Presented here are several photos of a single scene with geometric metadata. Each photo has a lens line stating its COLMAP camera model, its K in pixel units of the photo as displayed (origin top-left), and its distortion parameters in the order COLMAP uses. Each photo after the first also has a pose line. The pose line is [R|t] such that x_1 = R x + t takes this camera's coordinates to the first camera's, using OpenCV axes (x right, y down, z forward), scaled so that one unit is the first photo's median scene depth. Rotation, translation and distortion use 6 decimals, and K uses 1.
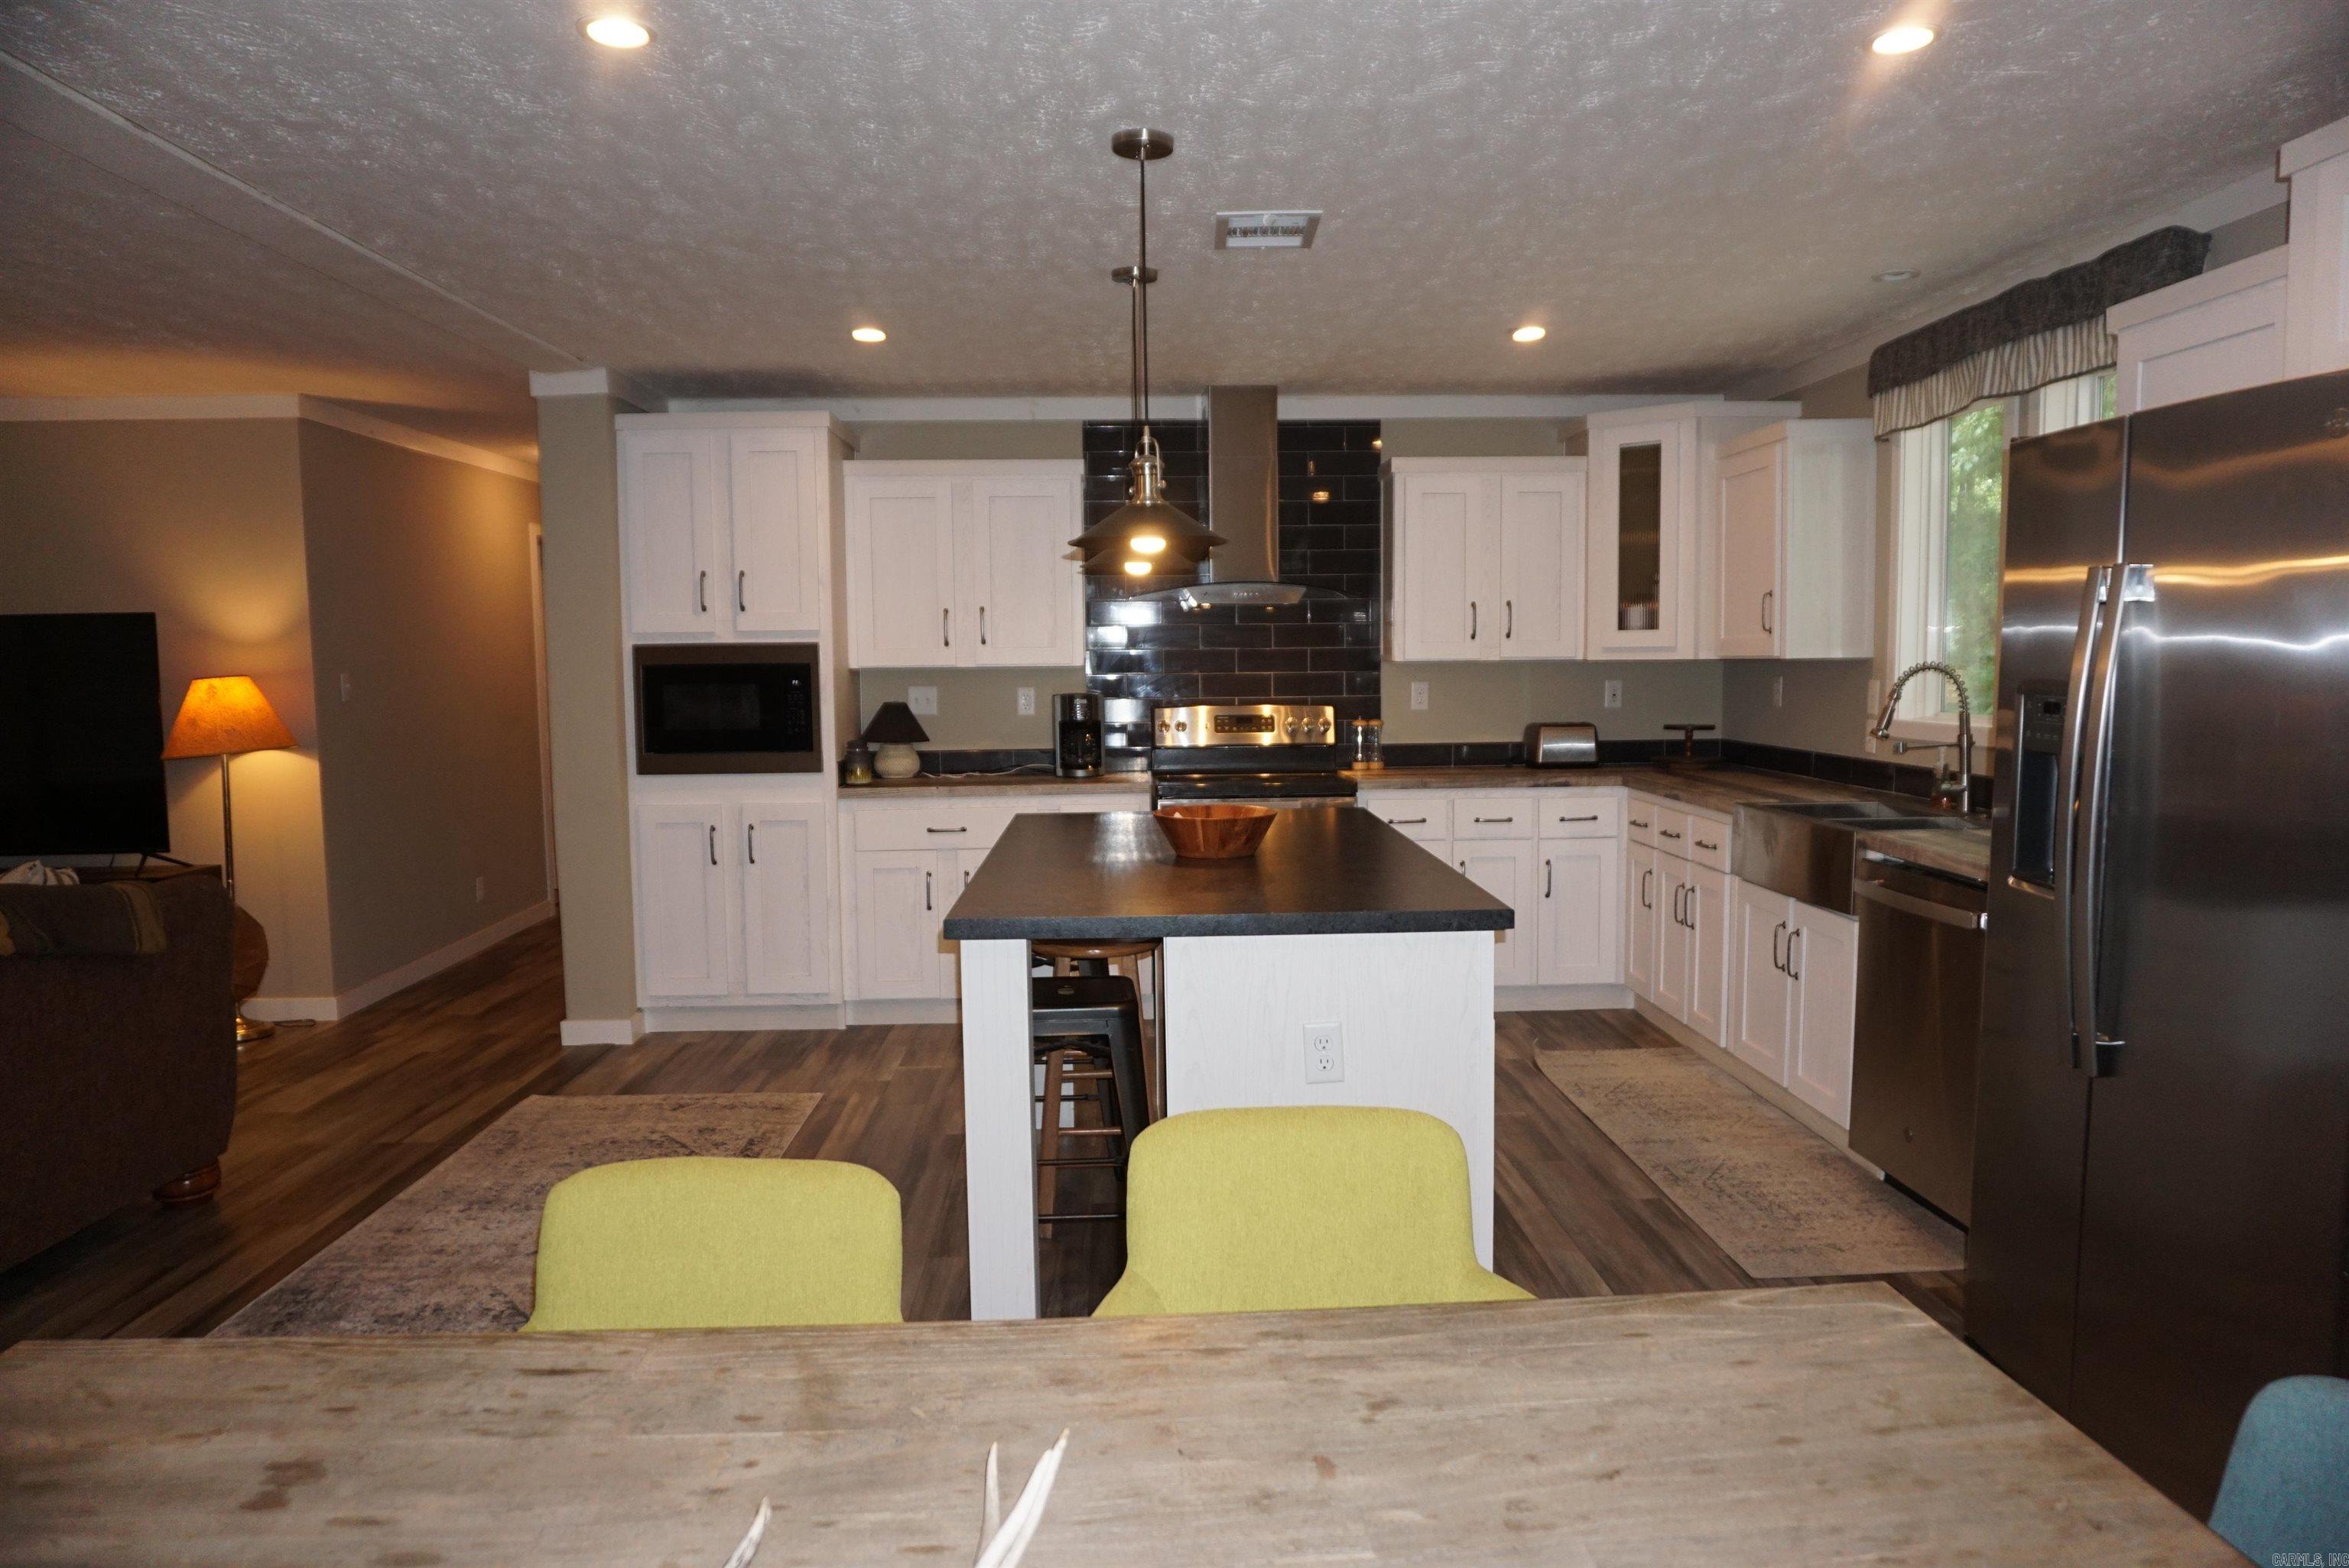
lens RADIAL K [[1577.2, 0, 1180.0], [0, 1577.2, 792.7], [0, 0, 1]] dist [-0.044370, 0.030743]
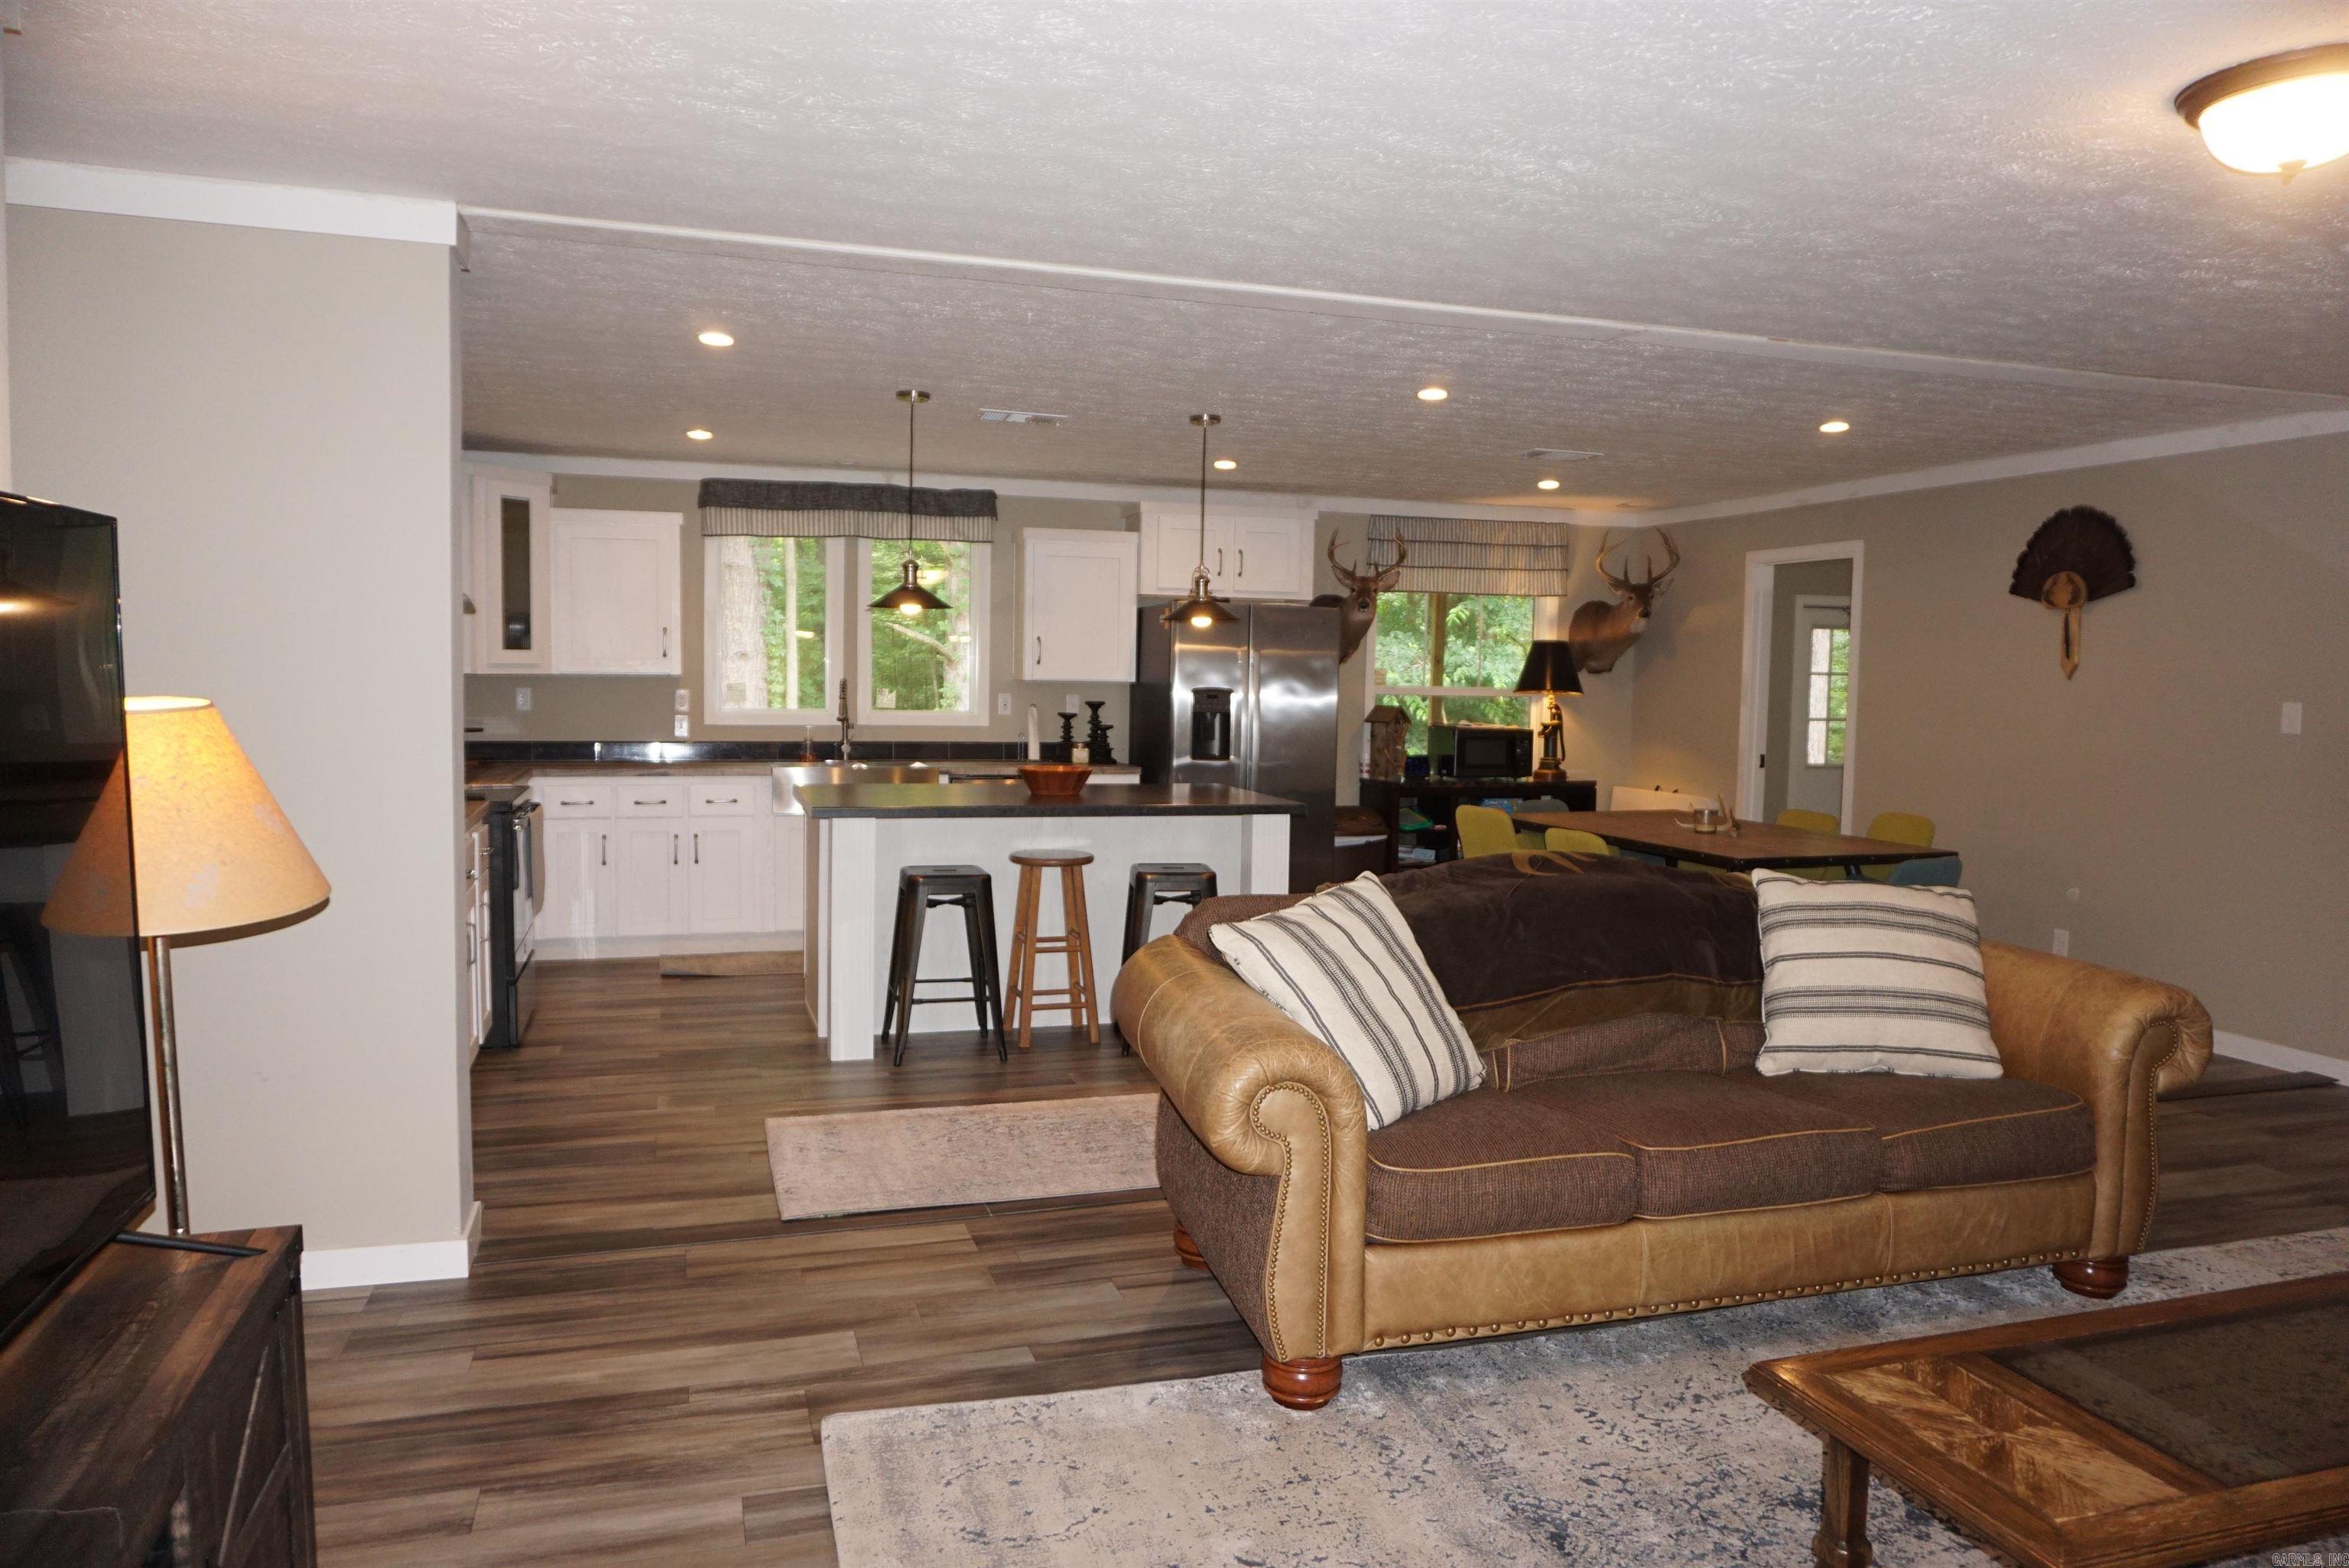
lens RADIAL K [[1577.2, 0, 1180.0], [0, 1577.2, 792.7], [0, 0, 1]] dist [-0.044370, 0.030743]
pose [[-0.277229, -0.063583, 0.958698, -1.168405], [0.064335, 0.994340, 0.084551, -0.070193], [-0.958647, 0.085118, -0.271570, 0.969546]]
